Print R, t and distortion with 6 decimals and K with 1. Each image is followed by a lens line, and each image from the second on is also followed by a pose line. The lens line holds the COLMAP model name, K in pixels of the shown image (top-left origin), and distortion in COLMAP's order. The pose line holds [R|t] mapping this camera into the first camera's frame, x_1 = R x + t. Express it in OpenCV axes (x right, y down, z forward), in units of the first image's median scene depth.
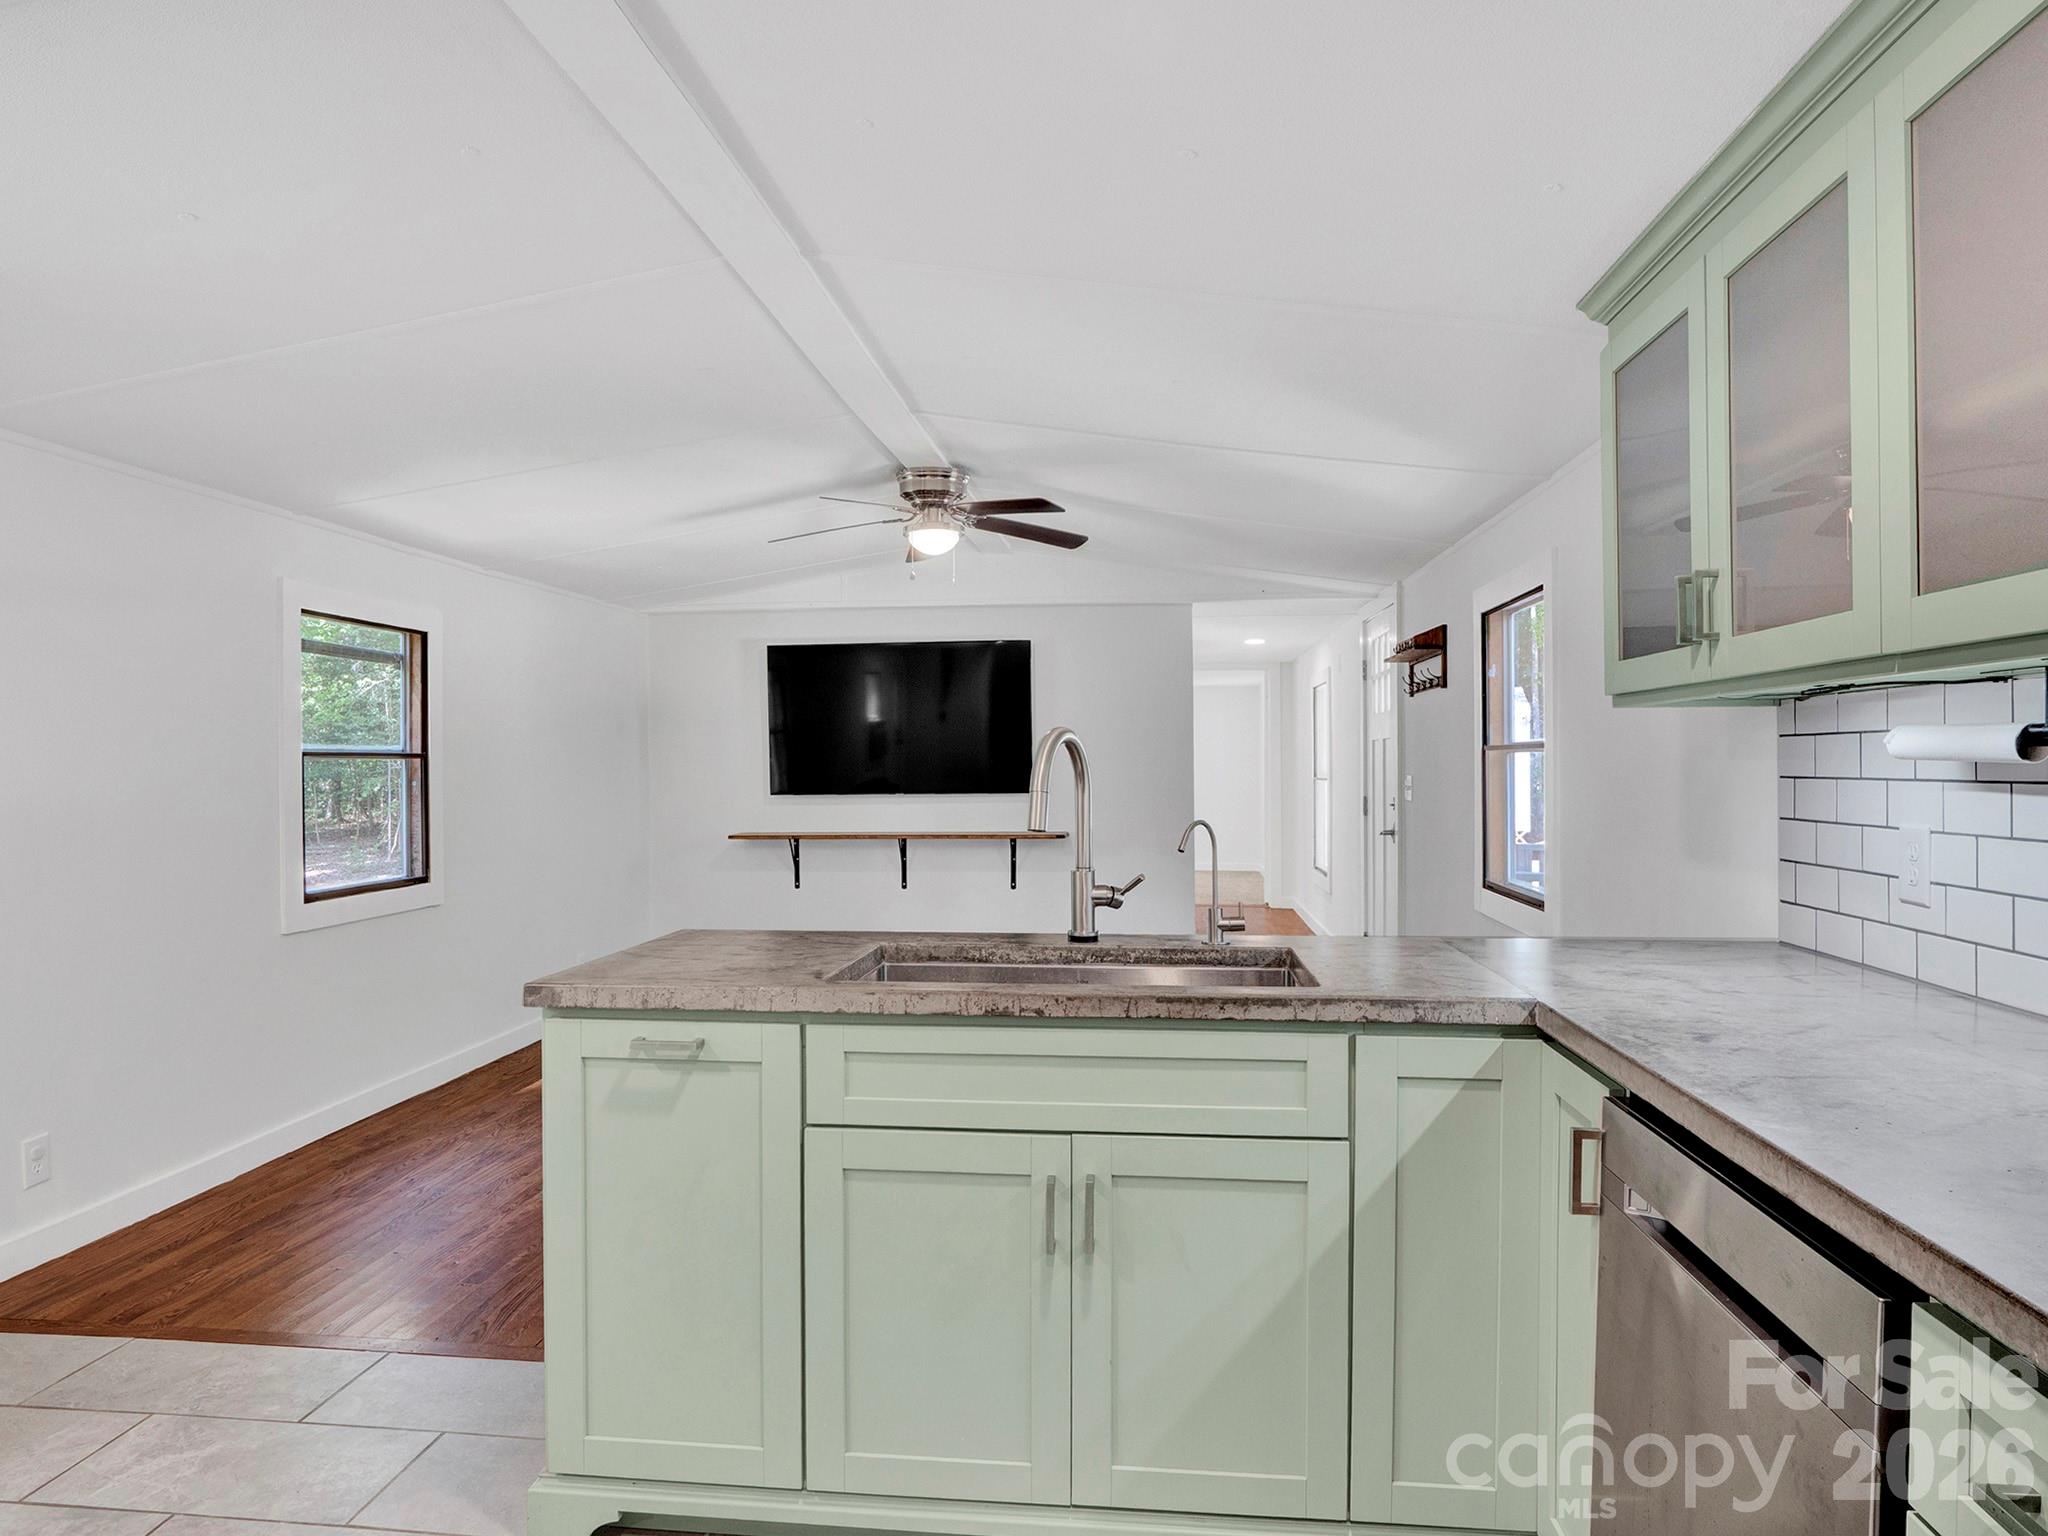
lens RADIAL K [[1284.7, 0, 1015.3], [0, 1284.7, 769.0], [0, 0, 1]] dist [-0.024049, 0.002706]
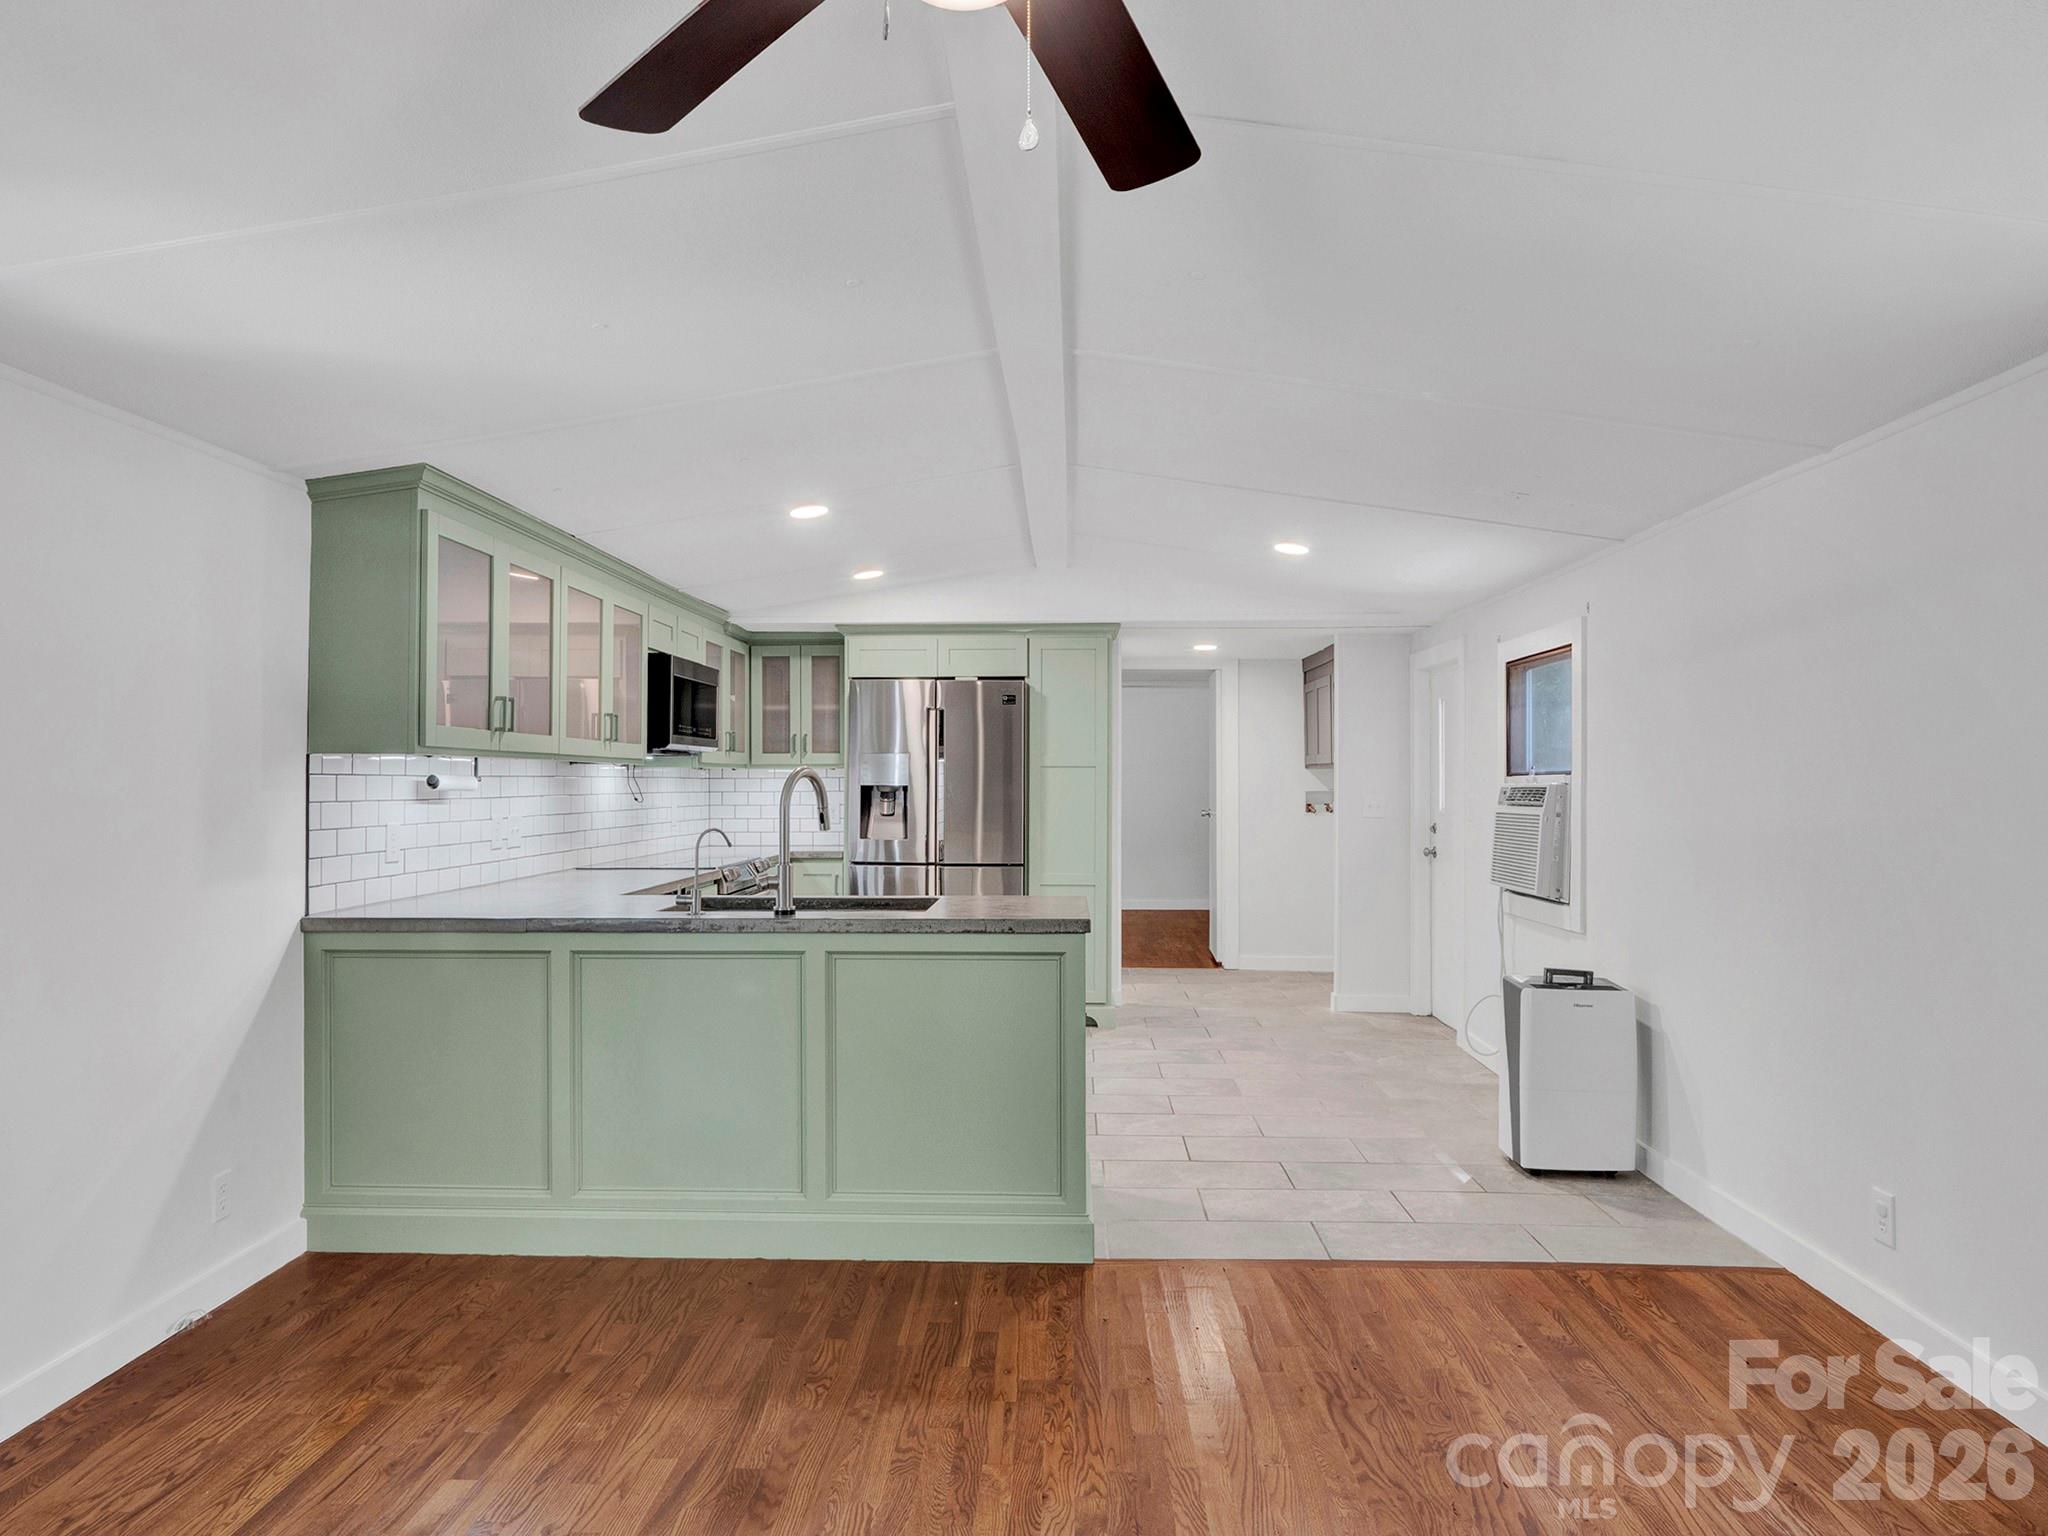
lens RADIAL K [[1296.2, 0, 1016.3], [0, 1296.2, 766.3], [0, 0, 1]] dist [-0.022810, 0.002510]
pose [[-0.997731, 0.005572, -0.067089, -0.055321], [0.006206, 0.999938, -0.009248, -0.008332], [0.067033, -0.009644, -0.997704, 1.215326]]
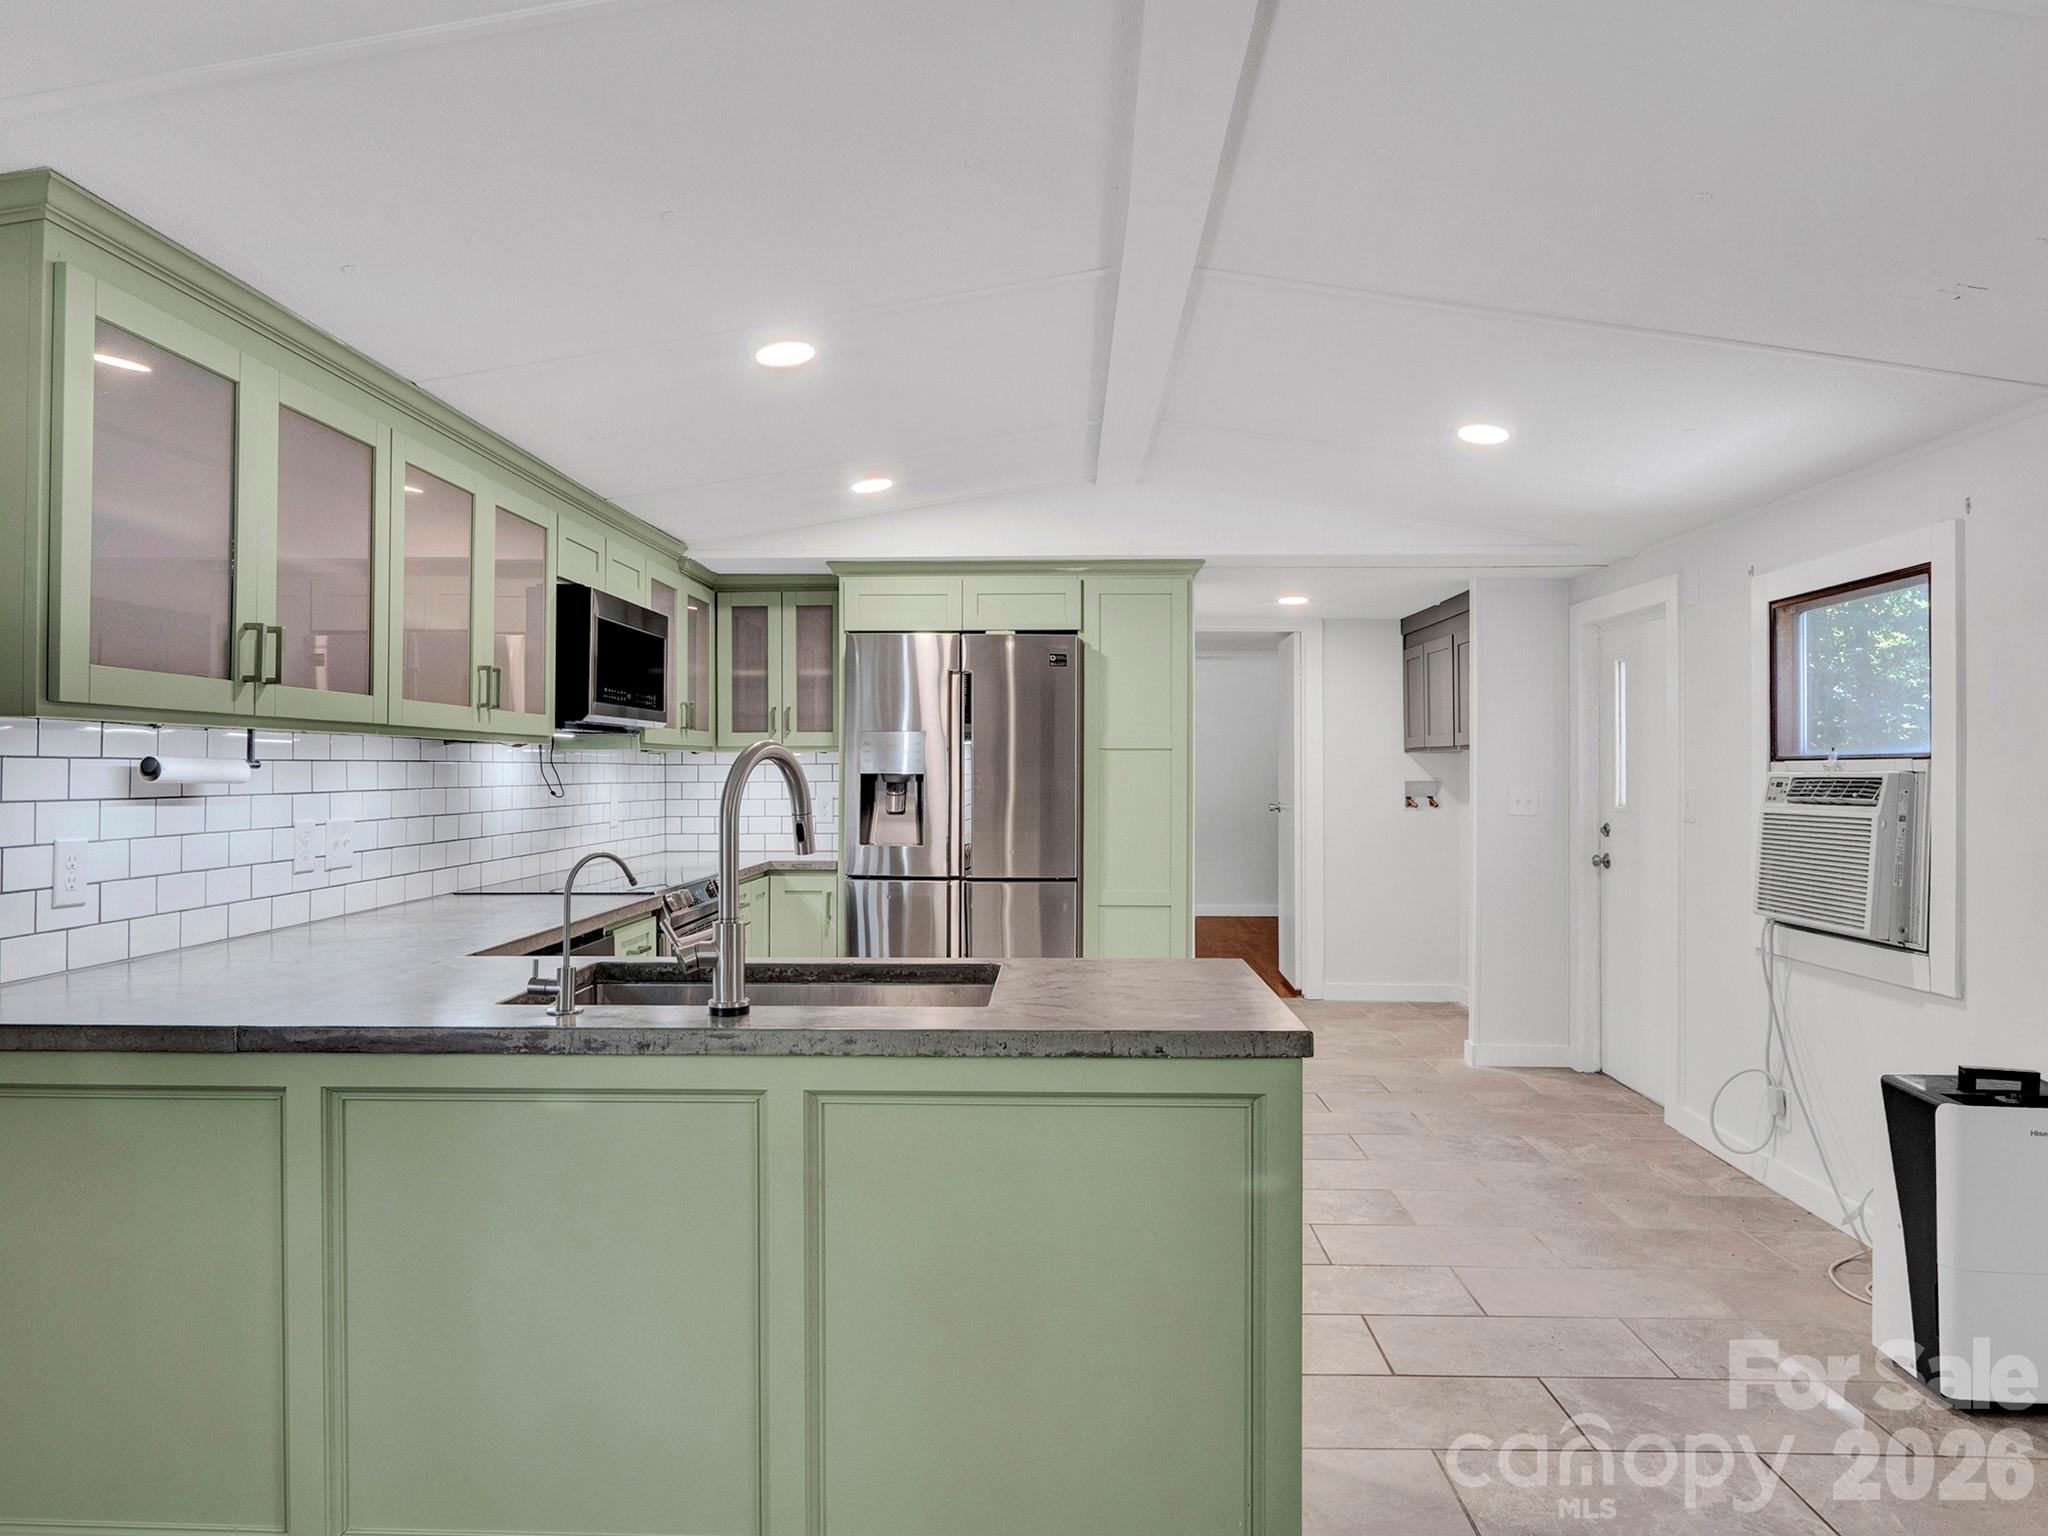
lens RADIAL K [[1295.1, 0, 1020.2], [0, 1295.1, 757.7], [0, 0, 1]] dist [-0.031690, 0.016481]
pose [[-0.997185, 0.005323, -0.074796, -0.033313], [0.005829, 0.999962, -0.006549, -0.007317], [0.074758, -0.006966, -0.997177, 0.883755]]
